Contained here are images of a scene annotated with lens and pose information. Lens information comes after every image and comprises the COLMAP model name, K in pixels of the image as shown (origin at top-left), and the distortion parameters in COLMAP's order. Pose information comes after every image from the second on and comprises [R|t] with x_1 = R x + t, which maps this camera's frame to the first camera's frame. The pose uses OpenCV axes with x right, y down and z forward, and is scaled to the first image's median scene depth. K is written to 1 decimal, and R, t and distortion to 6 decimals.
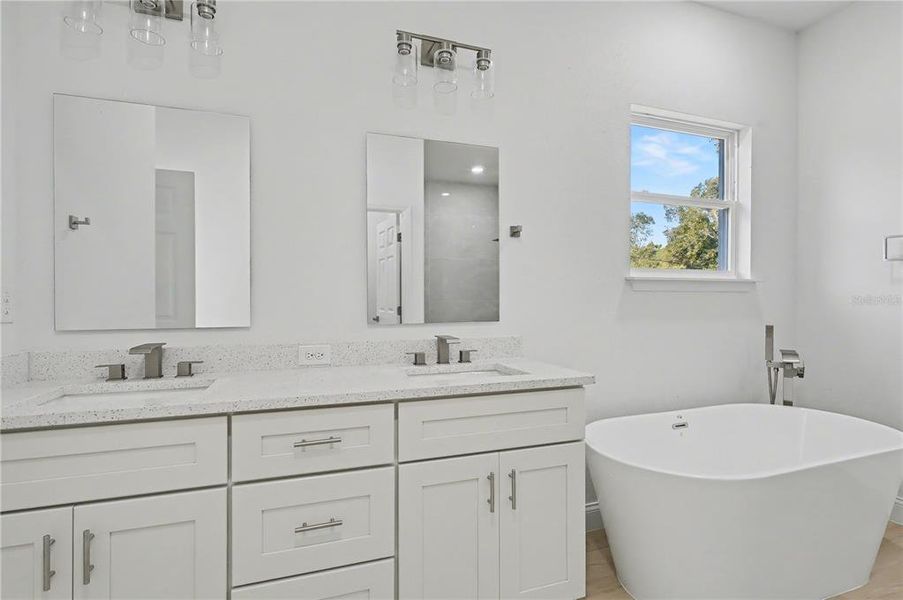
lens RADIAL K [[431.2, 0, 451.5], [0, 431.2, 300.0], [0, 0, 1]] dist [-0.004519, 0.000466]
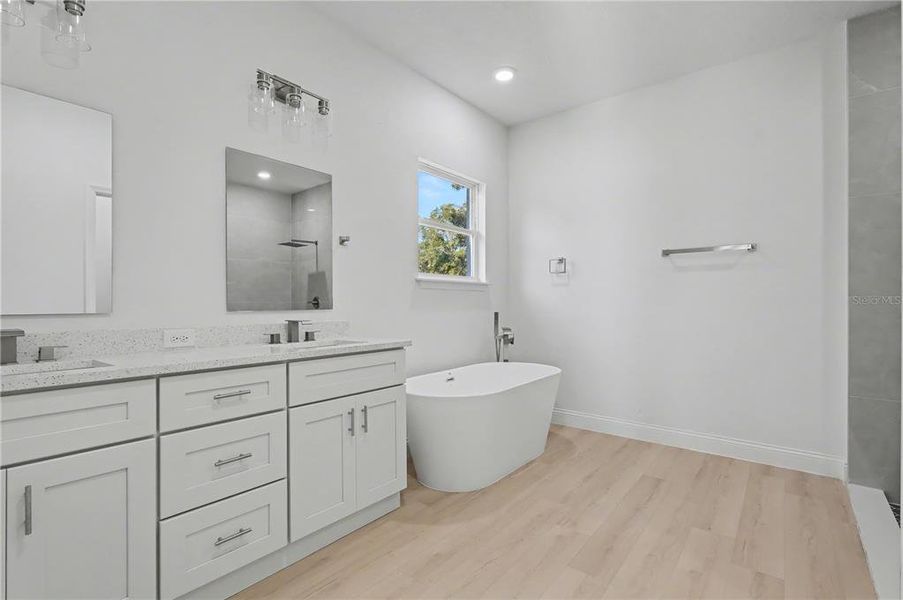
lens RADIAL K [[431.2, 0, 451.5], [0, 431.2, 300.0], [0, 0, 1]] dist [-0.004519, 0.000466]
pose [[0.843923, 0.003143, 0.536456, -0.295353], [0.006292, 0.999856, -0.015757, 0.046803], [-0.536428, 0.016673, 0.843781, -0.292869]]
